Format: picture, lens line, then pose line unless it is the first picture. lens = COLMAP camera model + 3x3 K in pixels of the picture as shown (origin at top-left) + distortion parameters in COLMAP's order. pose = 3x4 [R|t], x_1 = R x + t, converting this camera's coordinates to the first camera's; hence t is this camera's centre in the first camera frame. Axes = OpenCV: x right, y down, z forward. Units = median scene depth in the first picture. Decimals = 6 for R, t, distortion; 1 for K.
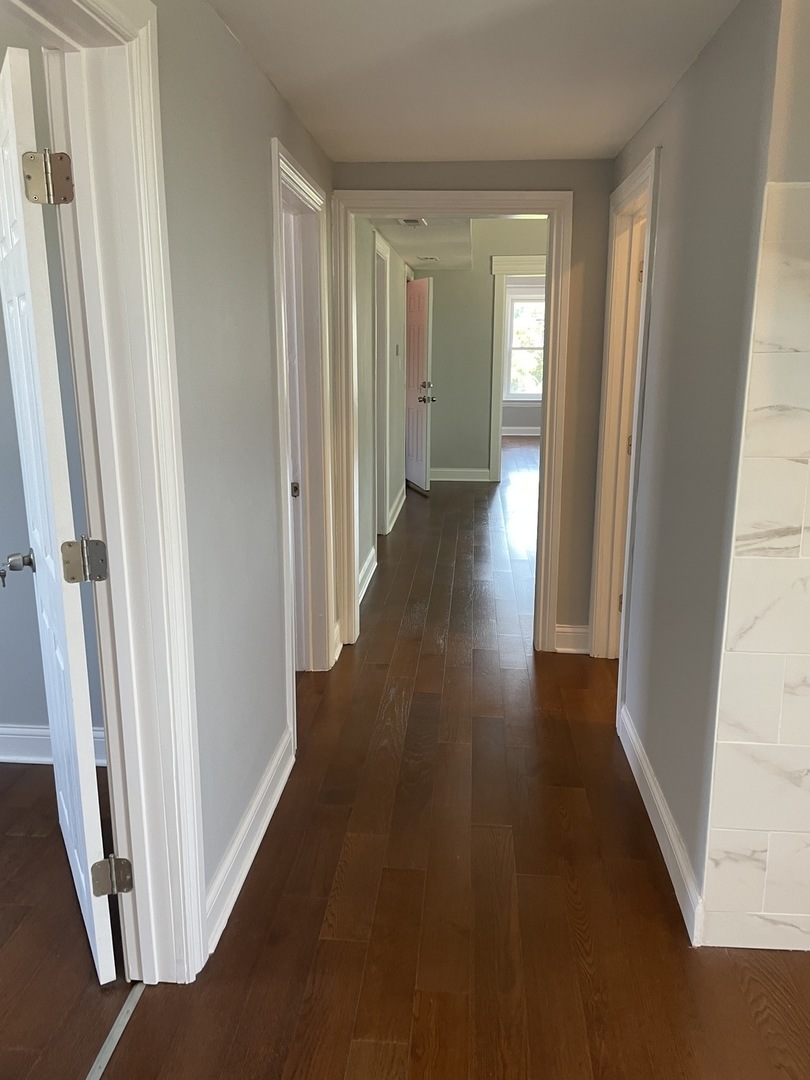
lens RADIAL K [[832.8, 0, 405.0], [0, 832.8, 540.0], [0, 0, 1]] dist [0.095479, -0.137137]
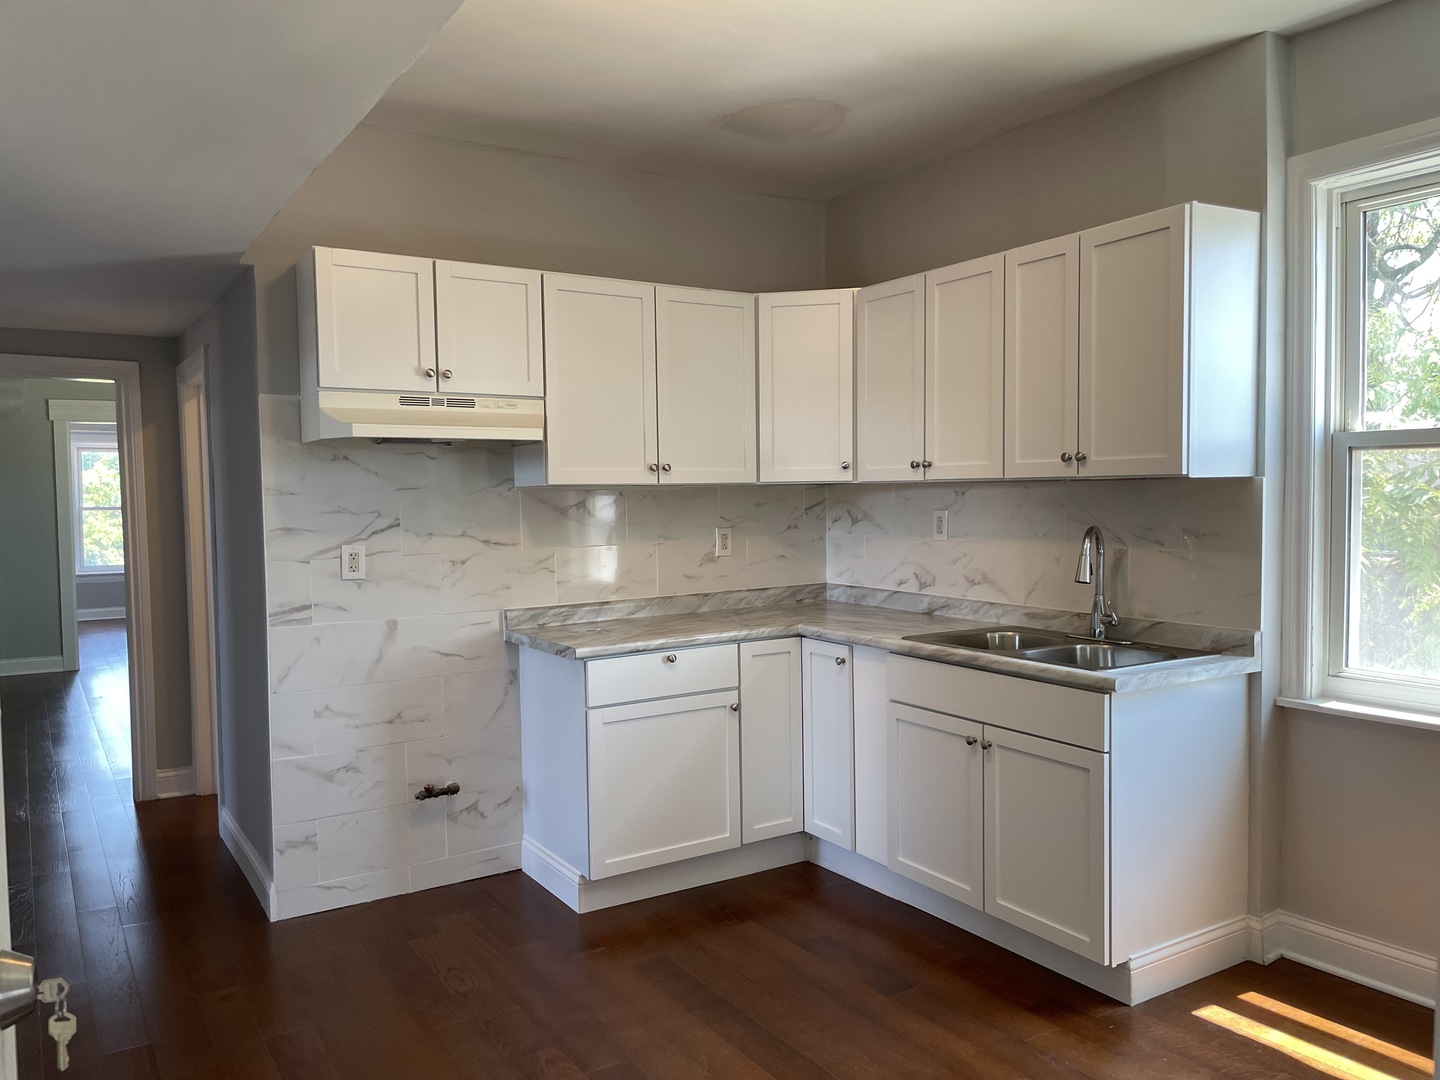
lens RADIAL K [[1110.4, 0, 720.0], [0, 1110.4, 540.0], [0, 0, 1]] dist [0.095479, -0.137137]
pose [[0.802636, -0.037956, 0.595260, -0.077730], [0.153263, 0.977590, -0.144321, 0.144731], [-0.576442, 0.207068, 0.790466, -0.559269]]
